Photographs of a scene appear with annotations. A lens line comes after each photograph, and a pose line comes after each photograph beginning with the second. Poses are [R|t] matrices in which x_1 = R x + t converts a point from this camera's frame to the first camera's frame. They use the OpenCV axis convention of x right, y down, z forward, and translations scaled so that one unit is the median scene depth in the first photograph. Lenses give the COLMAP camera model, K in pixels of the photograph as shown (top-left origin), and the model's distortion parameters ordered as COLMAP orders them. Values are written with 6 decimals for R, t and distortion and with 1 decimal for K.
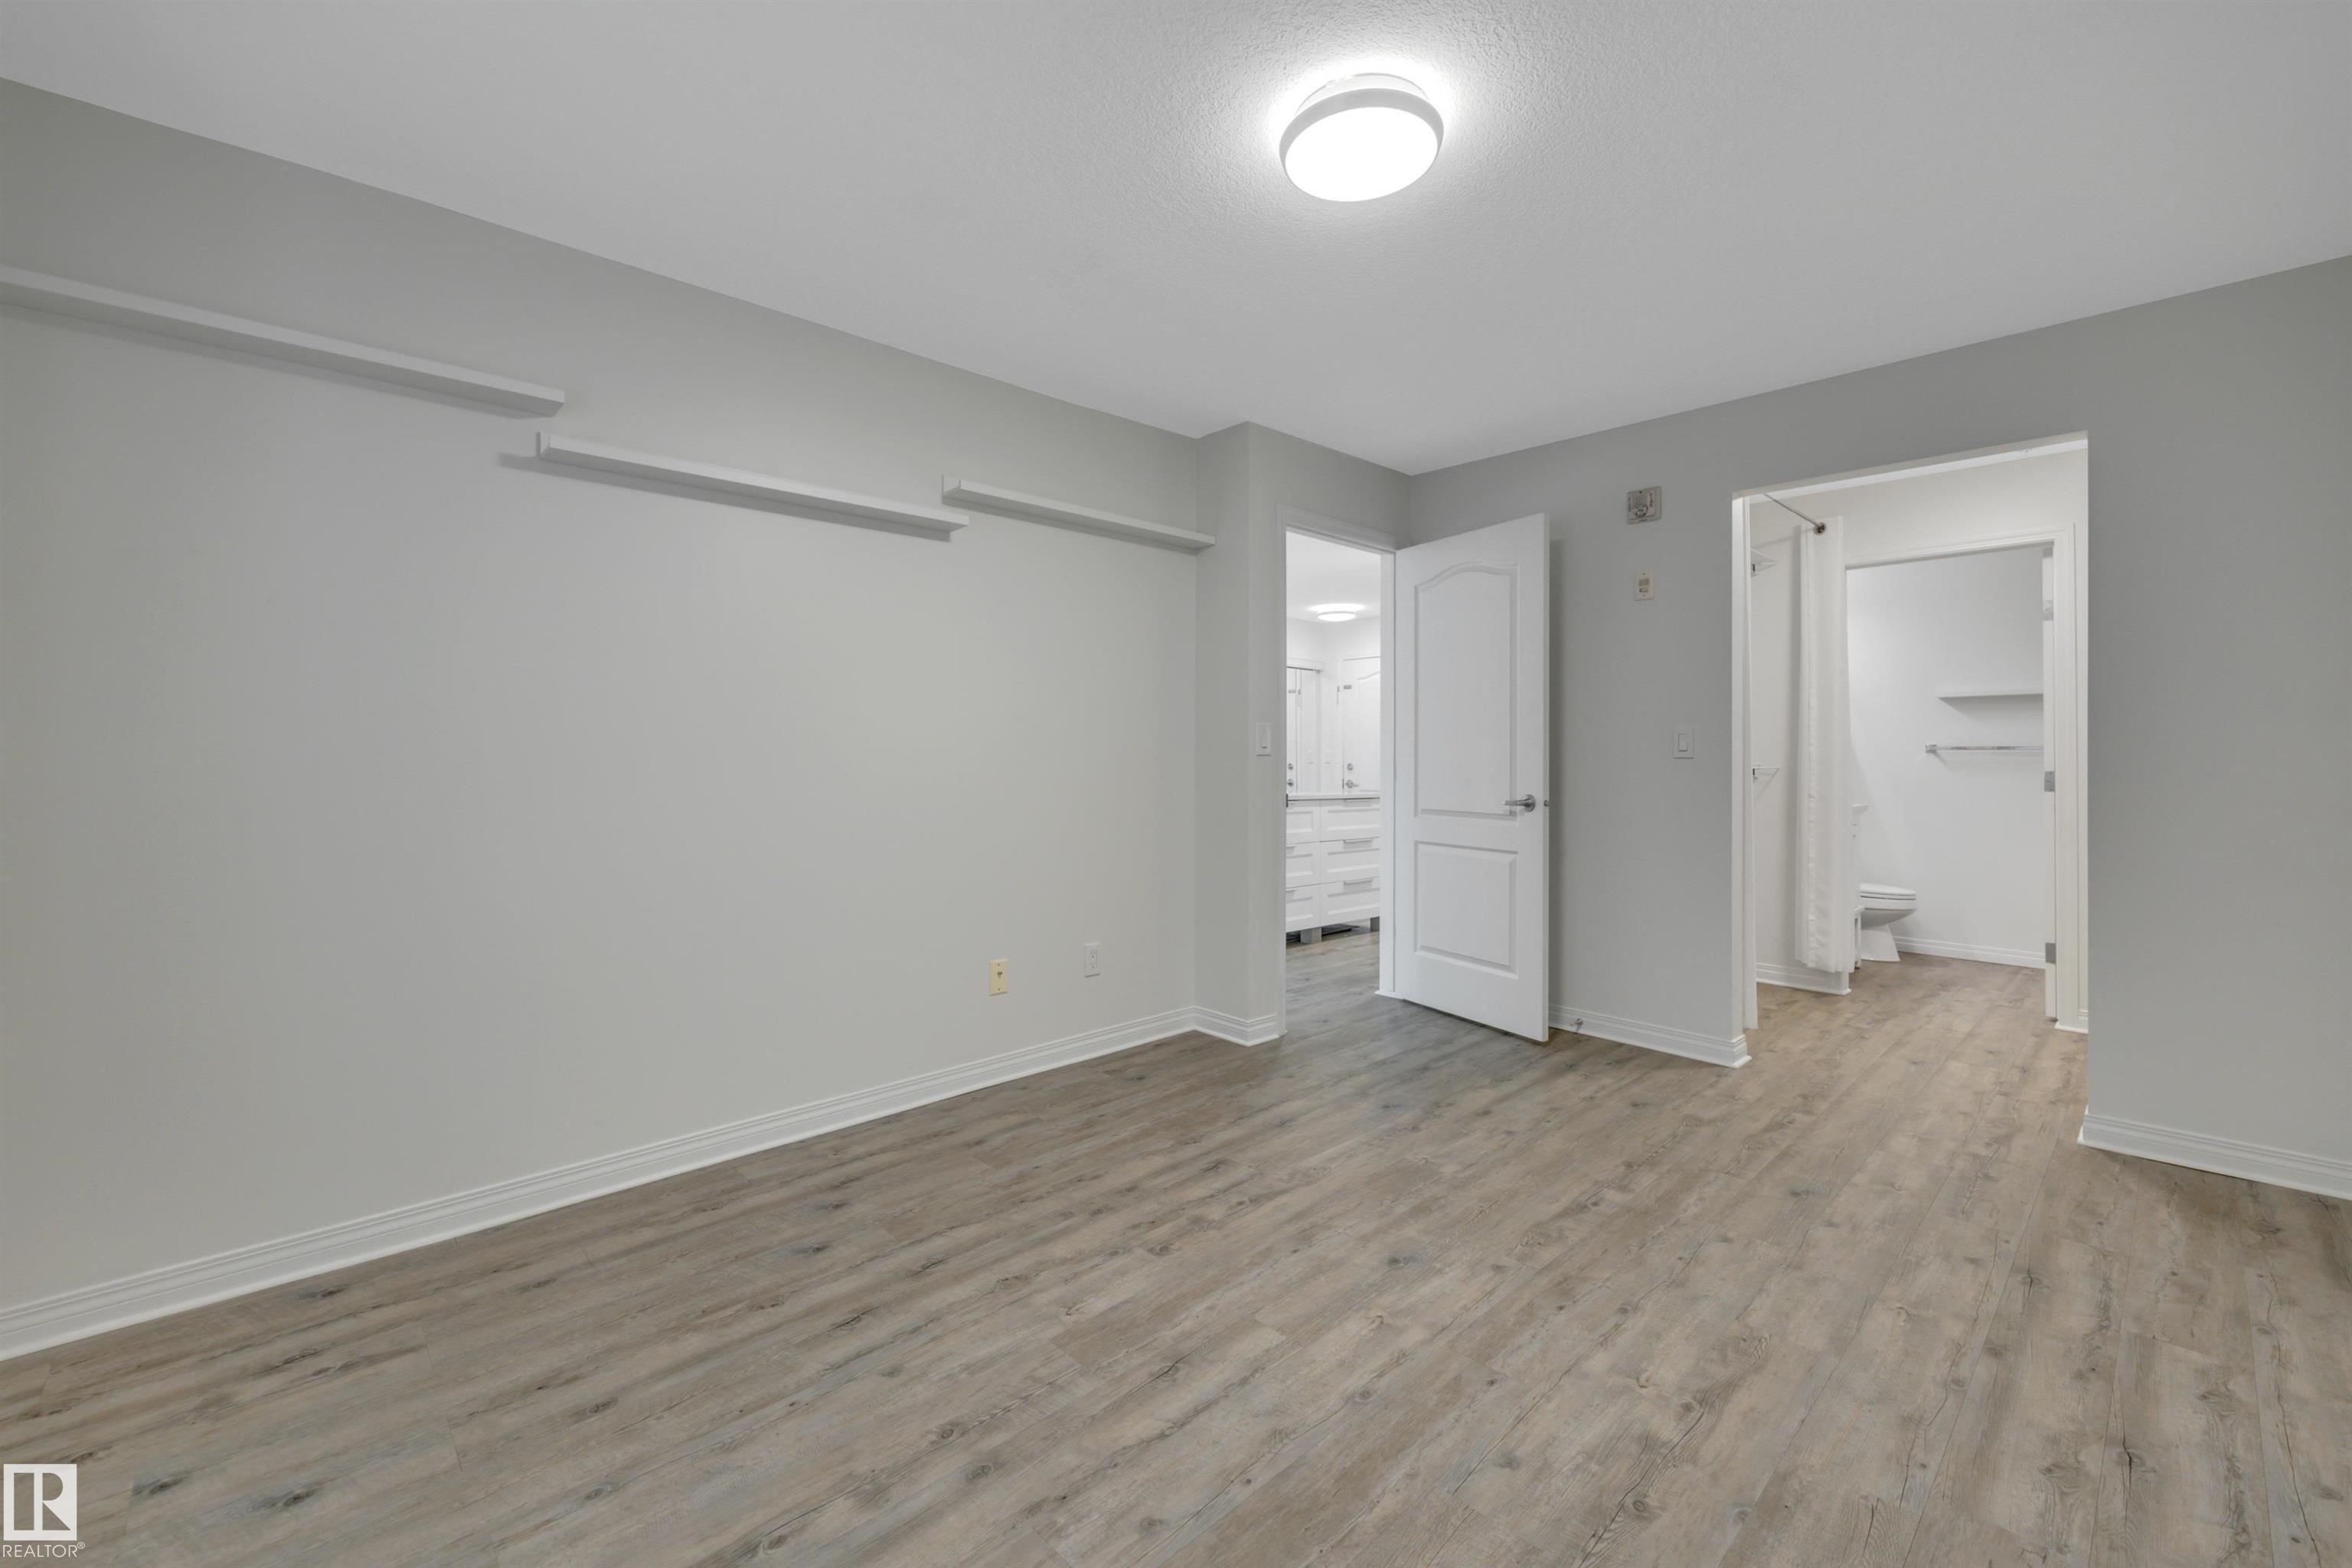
lens RADIAL K [[1017.5, 0, 1180.0], [0, 1017.5, 742.2], [0, 0, 1]] dist [-0.001277, -0.000159]
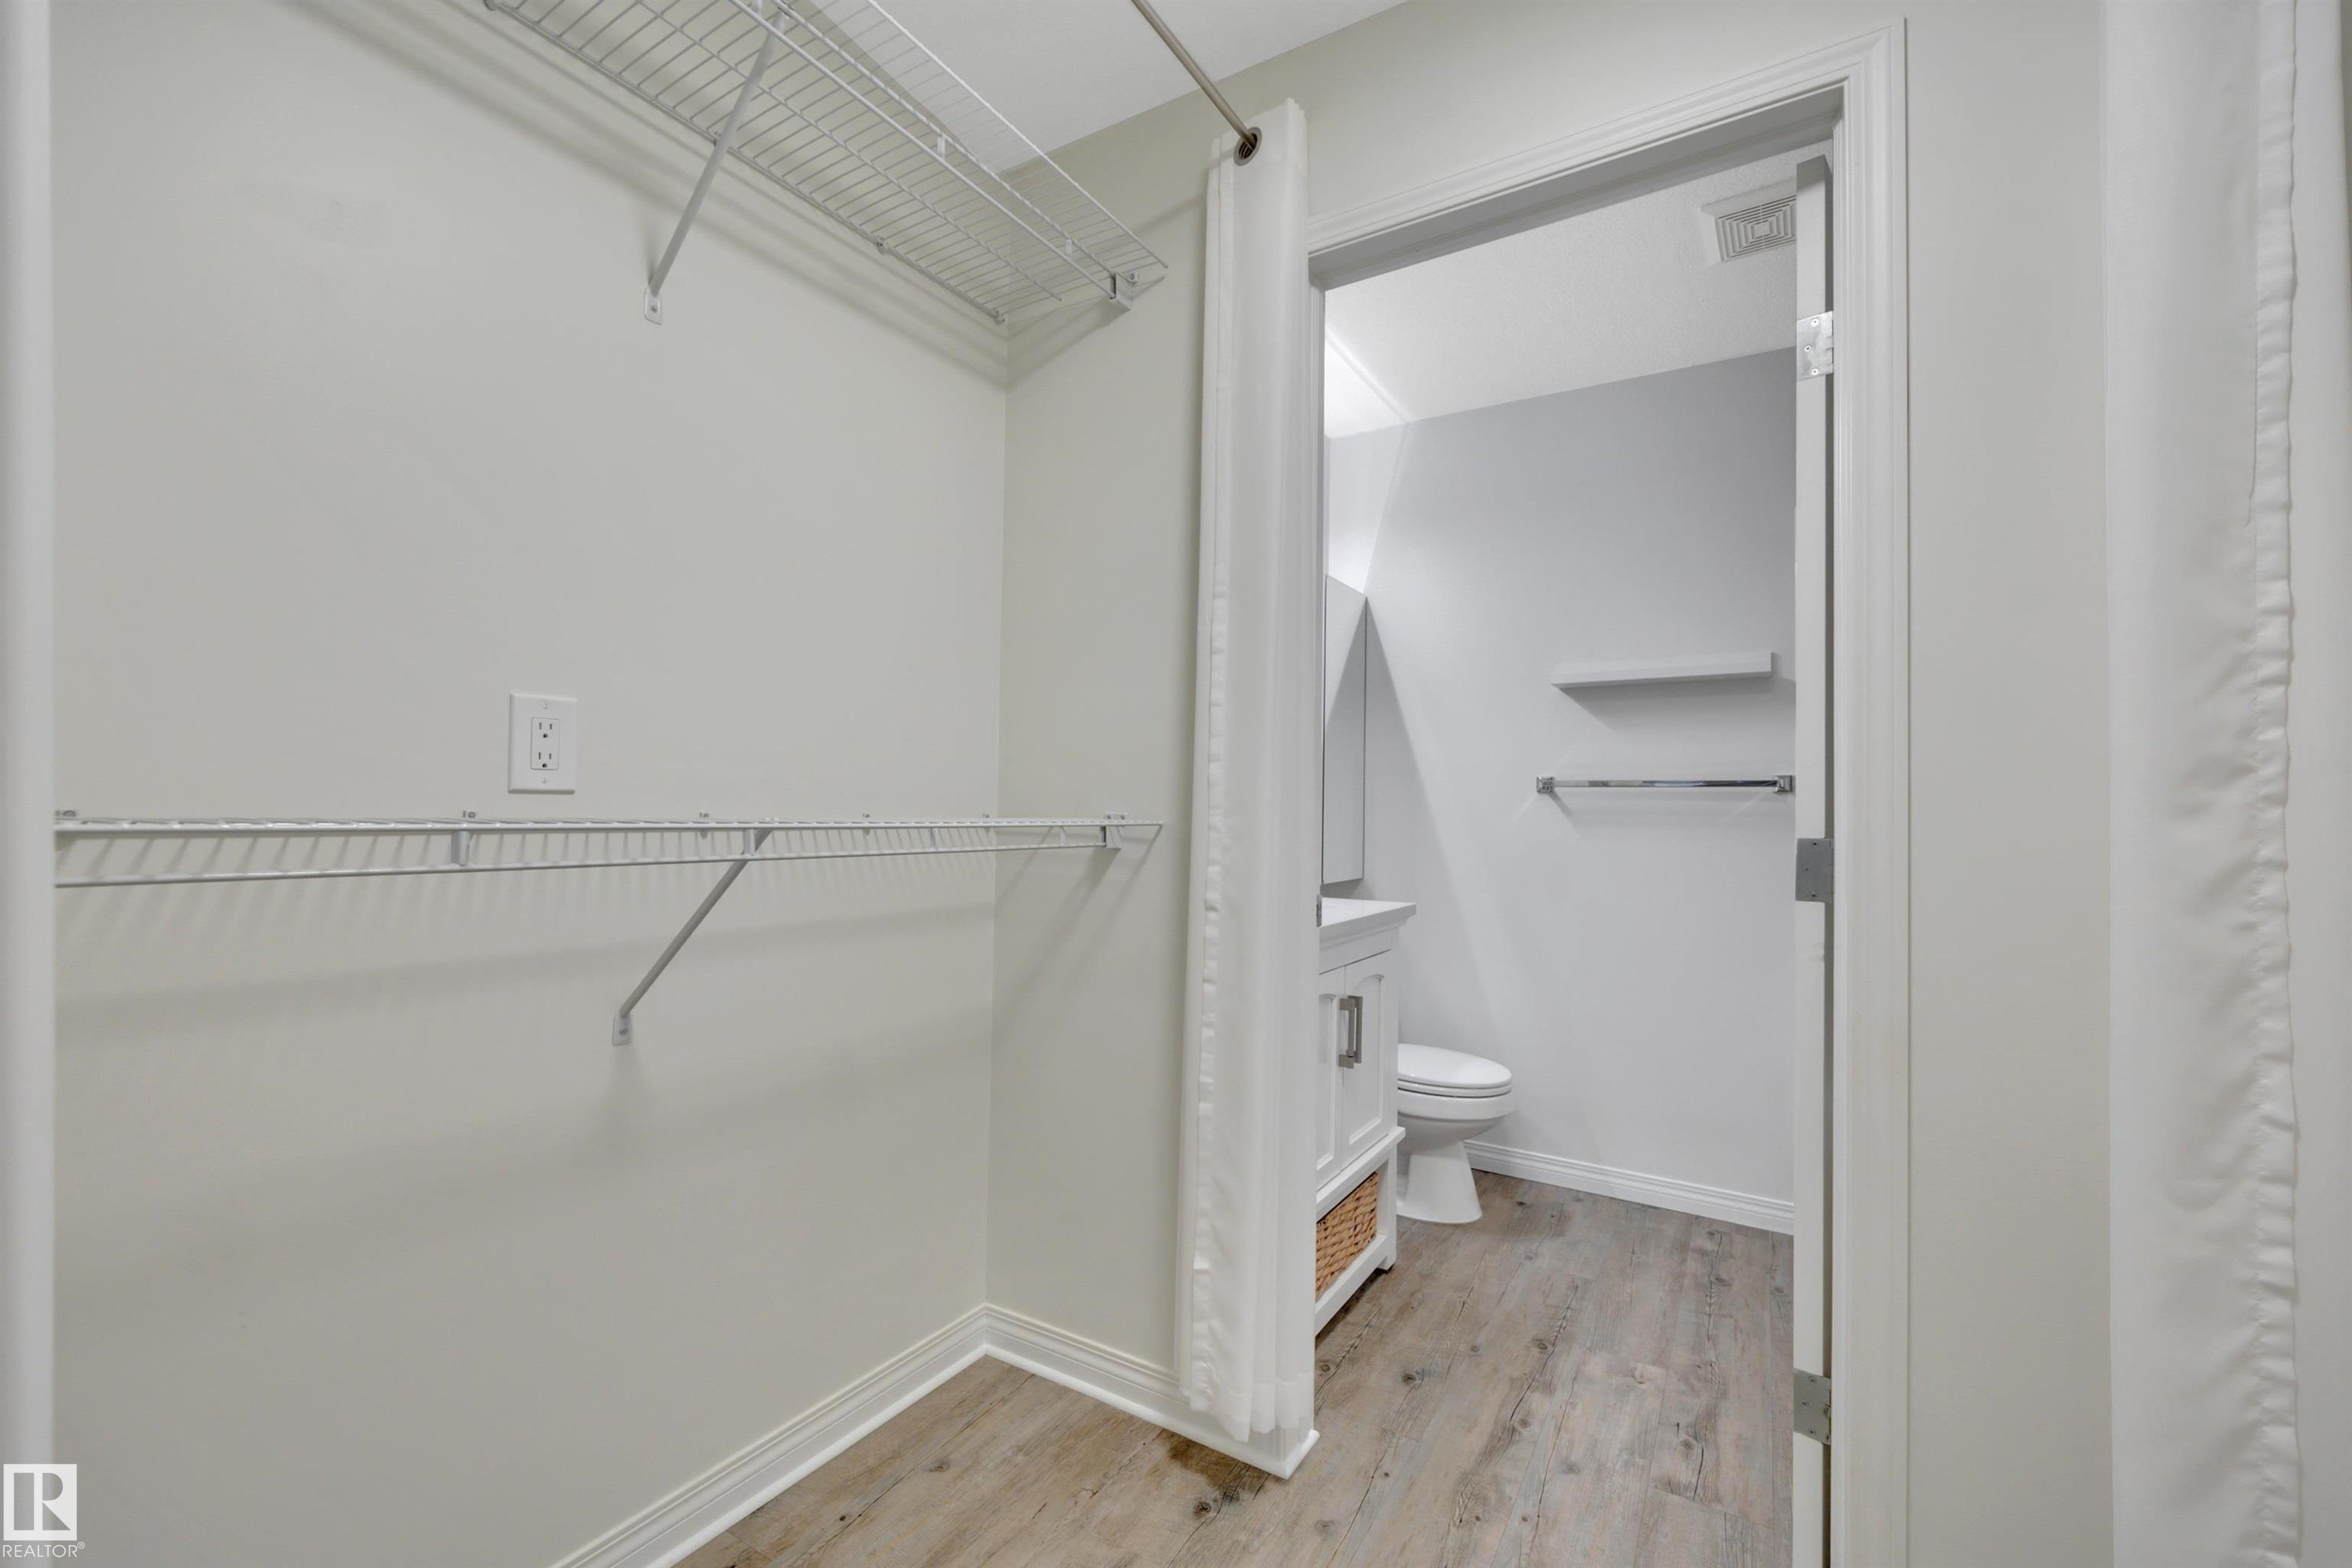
lens RADIAL K [[1033.1, 0, 1181.8], [0, 1033.1, 780.2], [0, 0, 1]] dist [-0.004132, -0.000394]
pose [[0.964422, 0.013022, 0.264048, 0.442248], [-0.010946, 0.999897, -0.009335, 0.012044], [-0.264142, 0.006113, 0.964464, 0.567515]]
